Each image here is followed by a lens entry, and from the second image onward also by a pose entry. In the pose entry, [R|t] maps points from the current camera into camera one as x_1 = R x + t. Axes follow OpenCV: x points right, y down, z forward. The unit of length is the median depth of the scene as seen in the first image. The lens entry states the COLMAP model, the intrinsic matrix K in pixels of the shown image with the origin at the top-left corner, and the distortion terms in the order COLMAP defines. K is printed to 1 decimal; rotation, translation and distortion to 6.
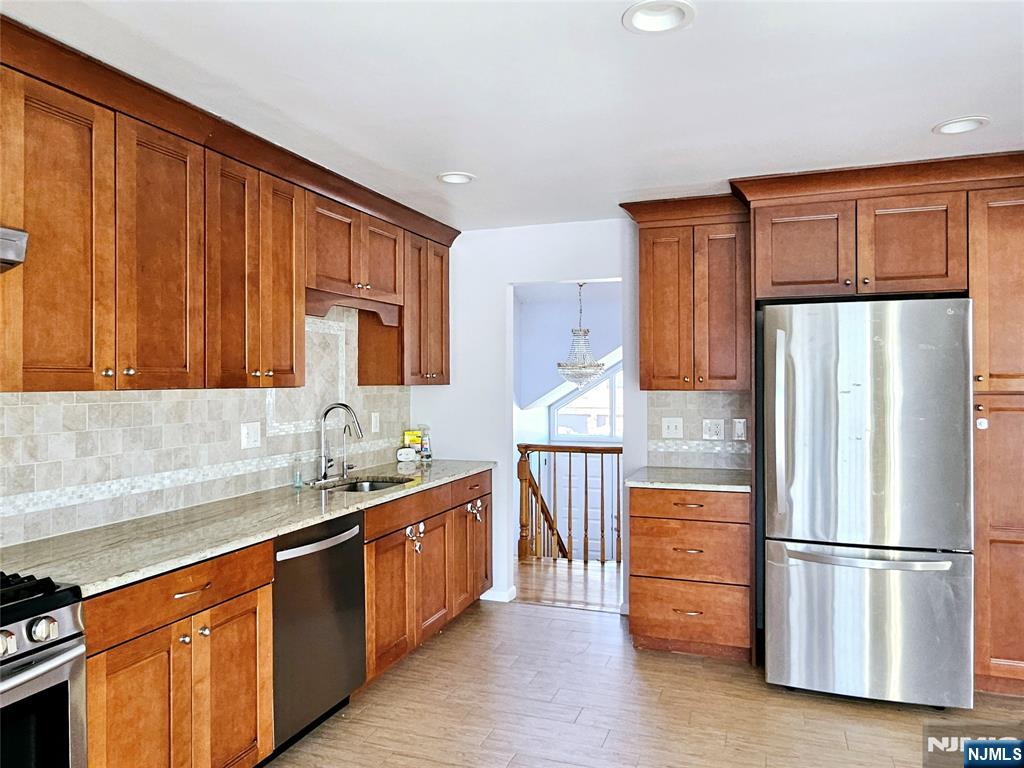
lens RADIAL K [[704.4, 0, 511.3], [0, 704.4, 386.8], [0, 0, 1]] dist [0.004699, -0.005317]
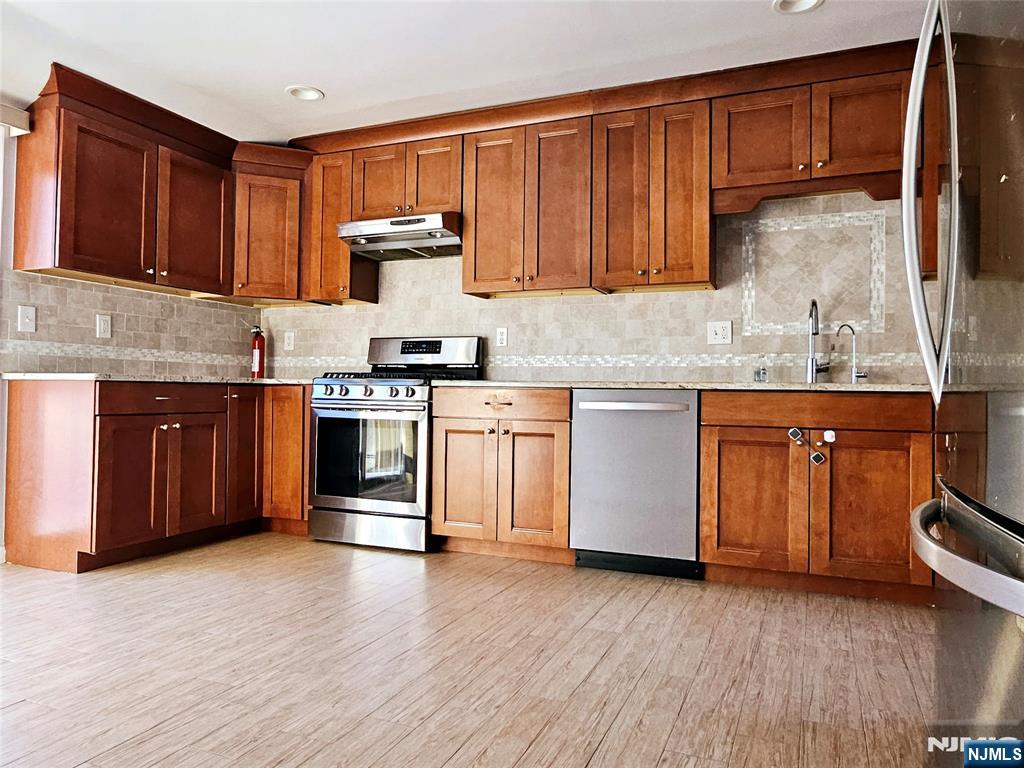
lens RADIAL K [[704.4, 0, 519.6], [0, 704.4, 378.1], [0, 0, 1]] dist [0.004699, -0.005317]
pose [[-0.050911, -0.016092, -0.998574, 0.860175], [-0.024963, 0.999578, -0.014835, 0.185382], [0.998391, 0.024172, -0.051291, 0.829262]]
